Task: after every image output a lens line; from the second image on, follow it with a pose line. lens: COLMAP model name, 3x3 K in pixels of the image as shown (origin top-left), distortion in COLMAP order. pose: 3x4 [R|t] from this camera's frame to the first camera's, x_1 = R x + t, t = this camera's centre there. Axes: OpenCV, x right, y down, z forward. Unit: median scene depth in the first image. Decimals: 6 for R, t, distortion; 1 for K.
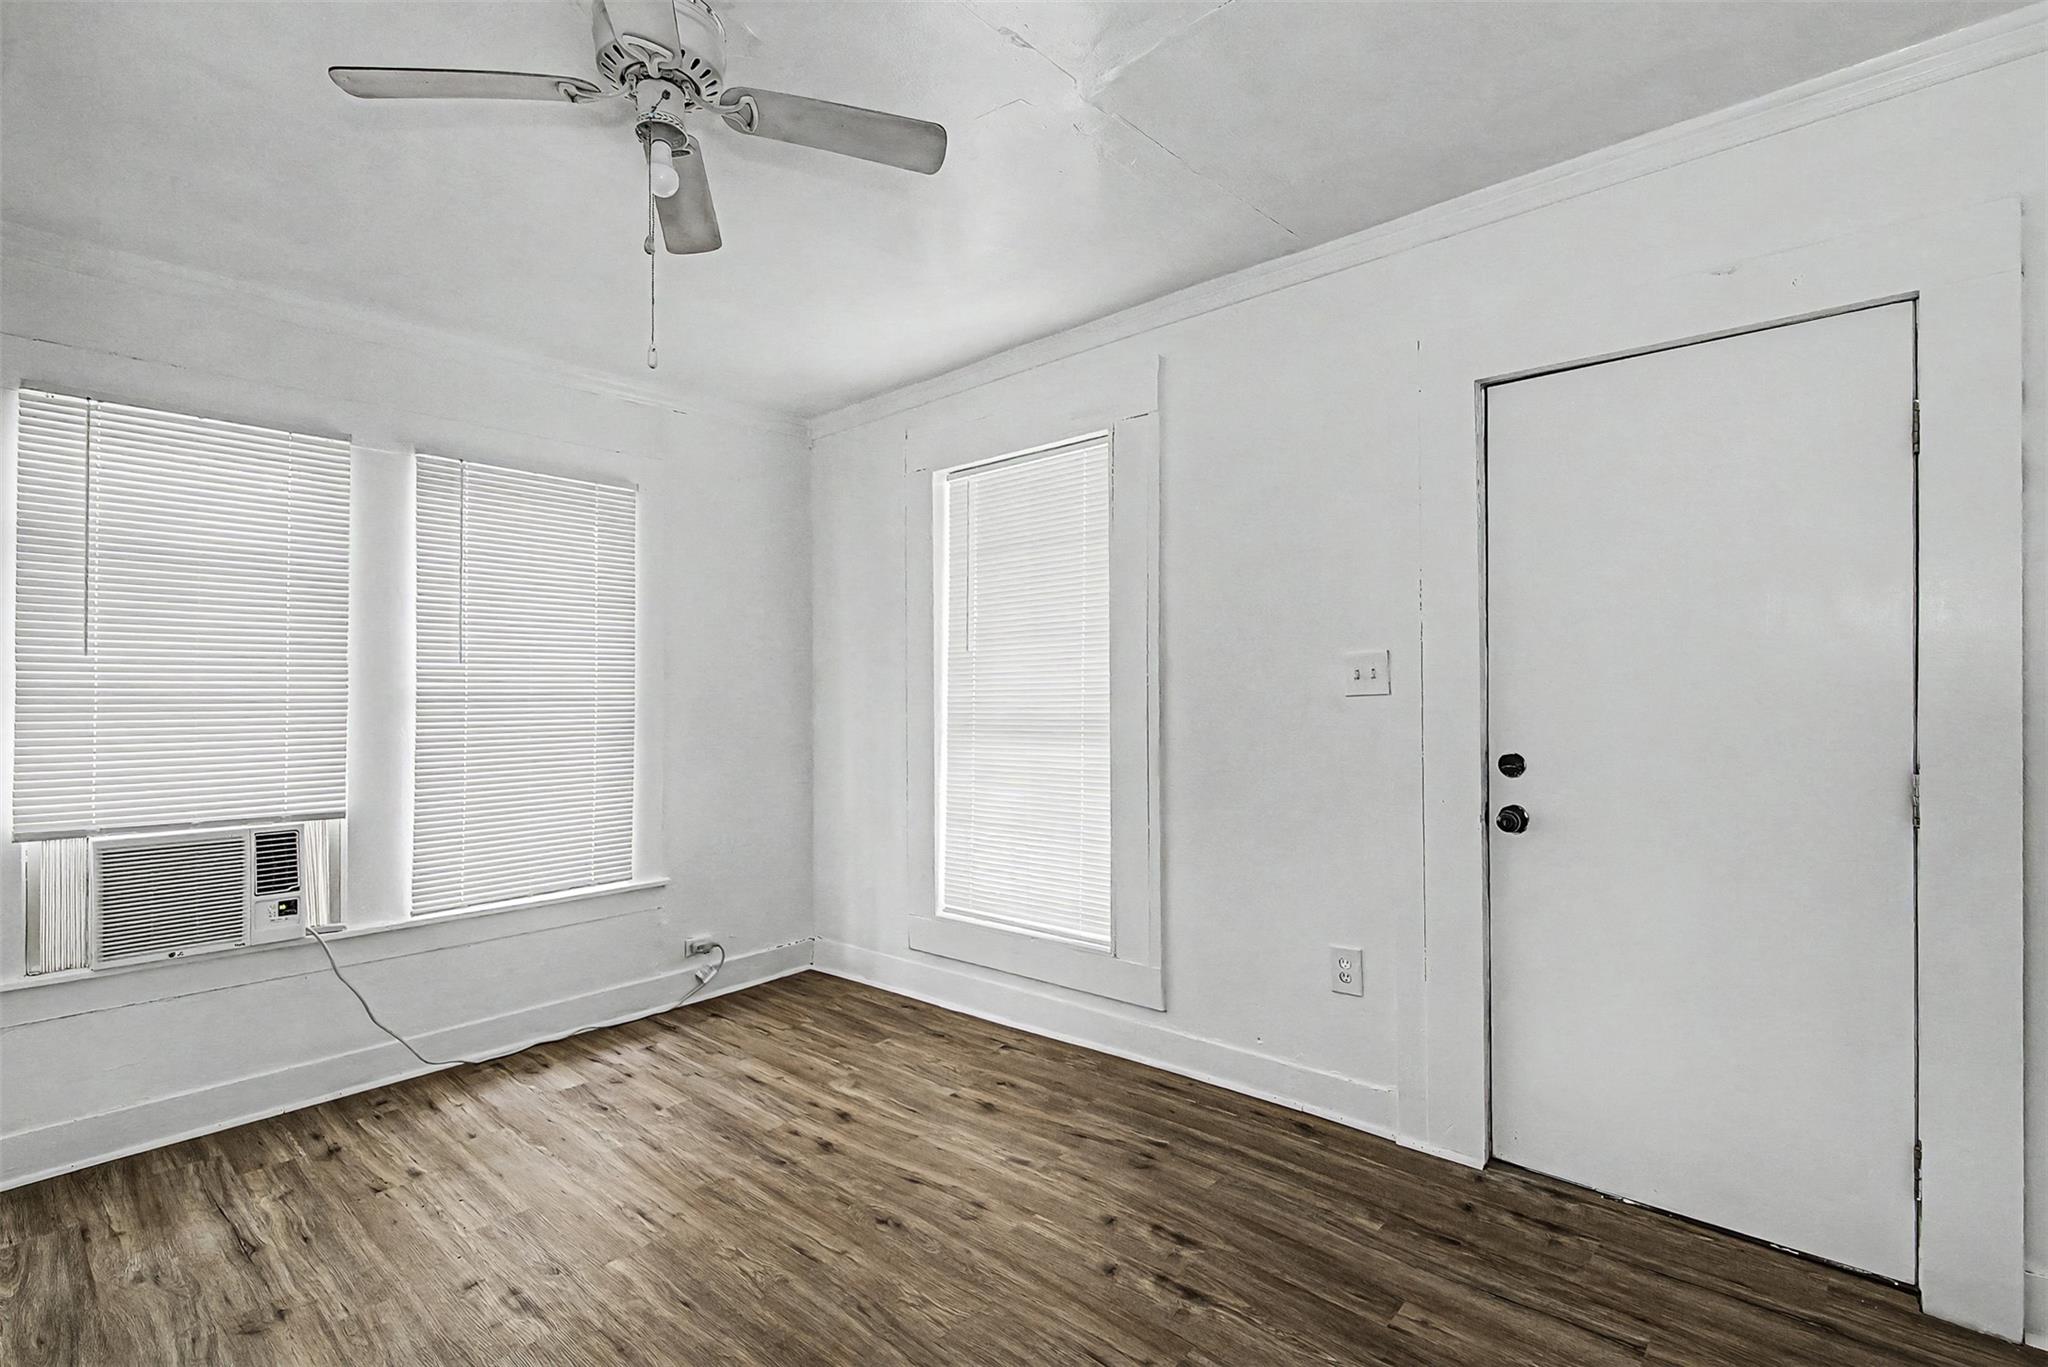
lens RADIAL K [[941.7, 0, 1026.9], [0, 941.7, 687.6], [0, 0, 1]] dist [0.000086, -0.001881]
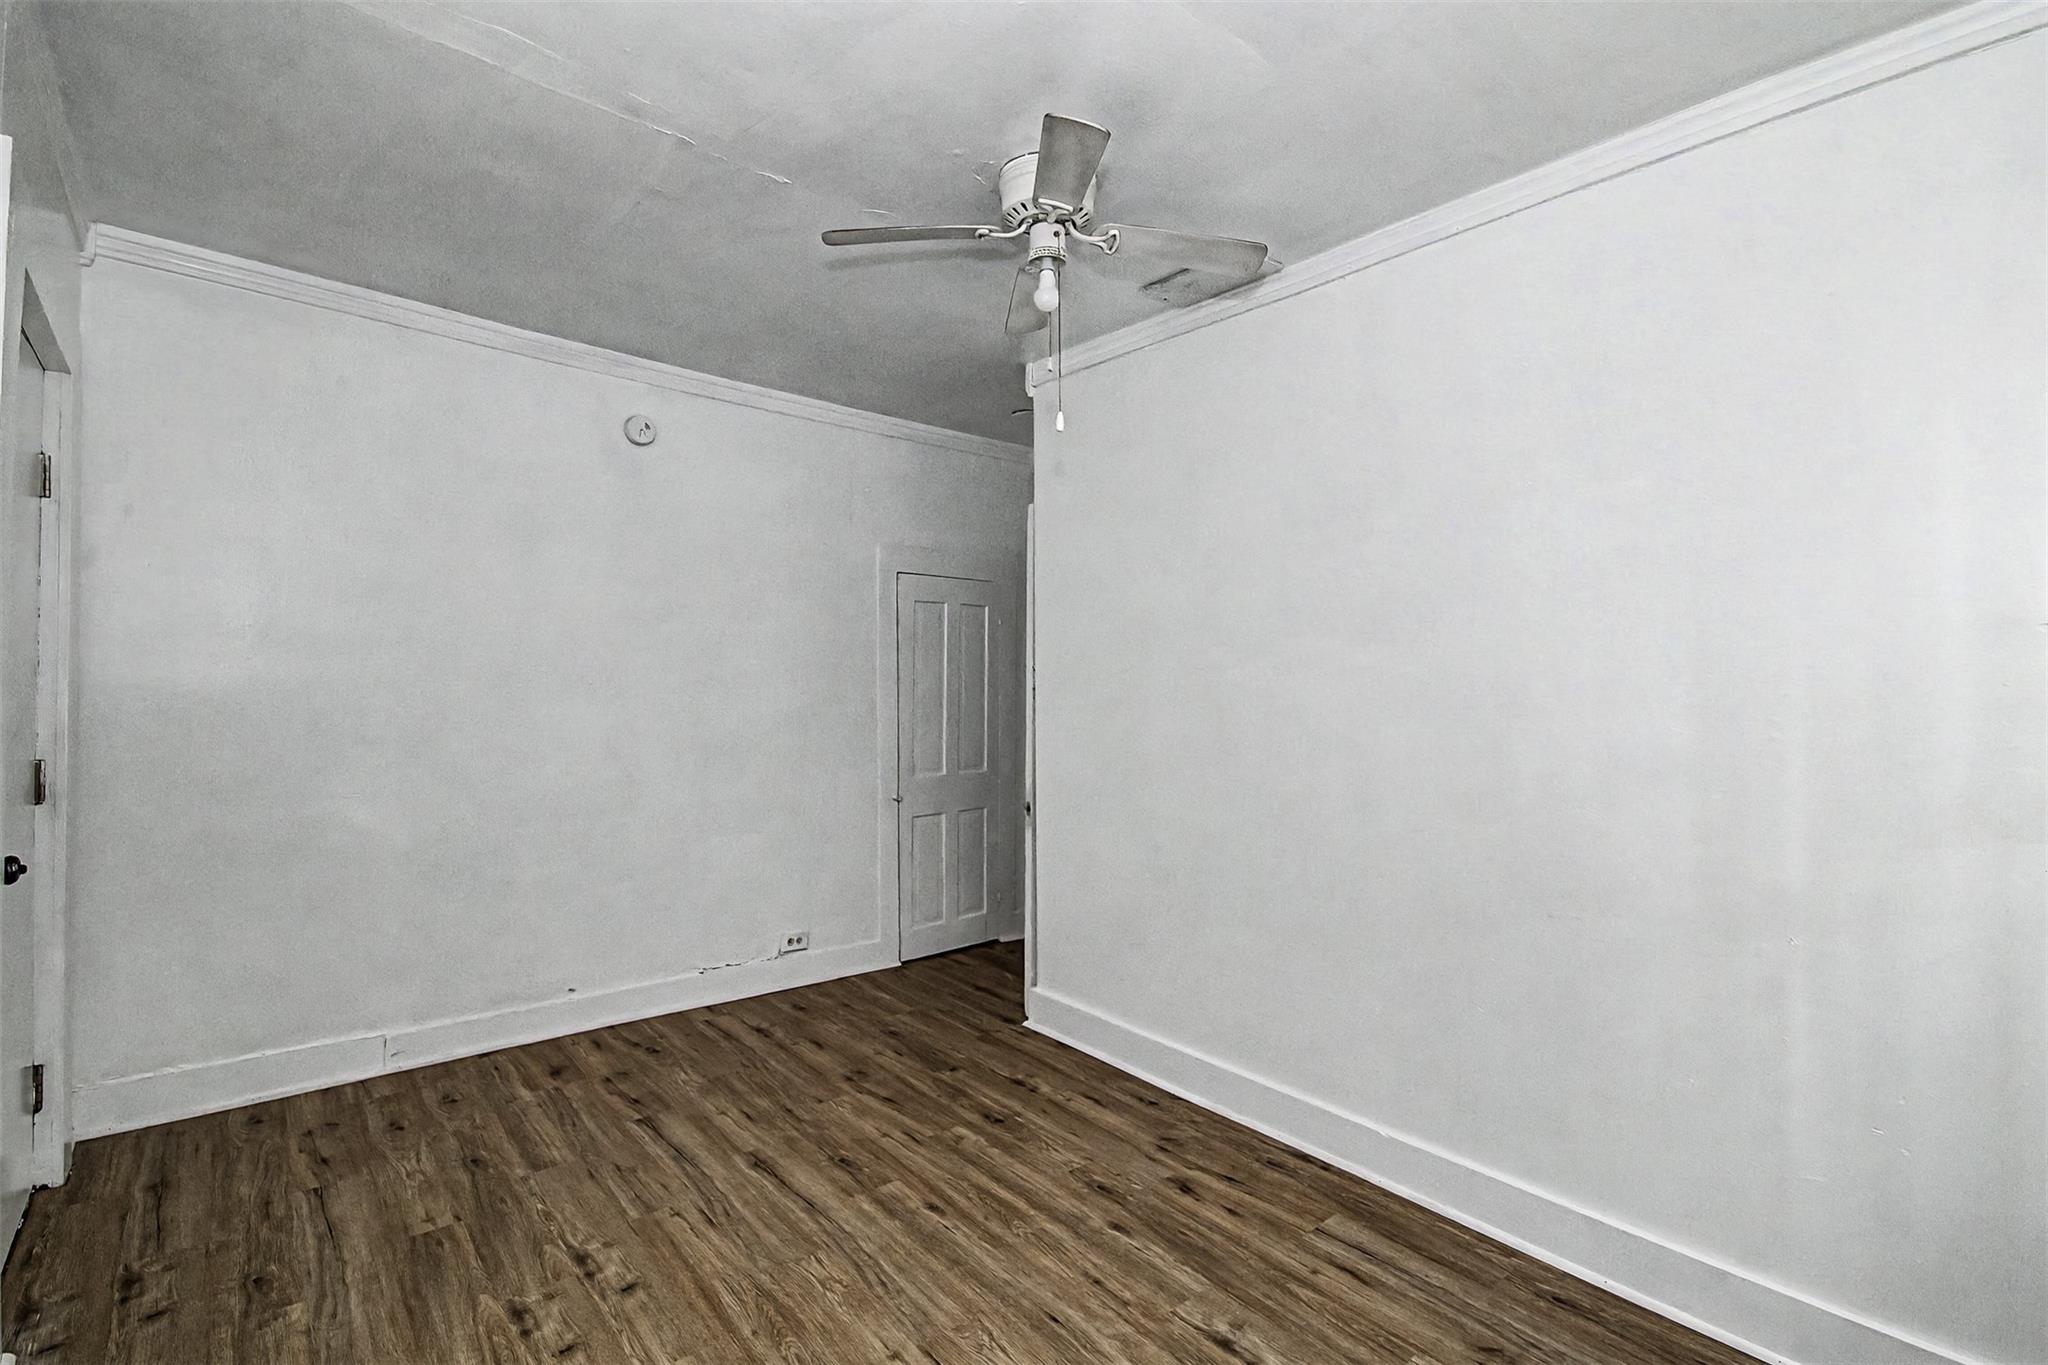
lens RADIAL K [[941.7, 0, 1021.9], [0, 941.7, 680.7], [0, 0, 1]] dist [0.000086, -0.001881]
pose [[-0.990569, -0.003065, 0.136984, -0.465736], [-0.004308, 0.999952, -0.008780, -0.001219], [-0.136951, -0.009287, -0.990534, 2.007903]]
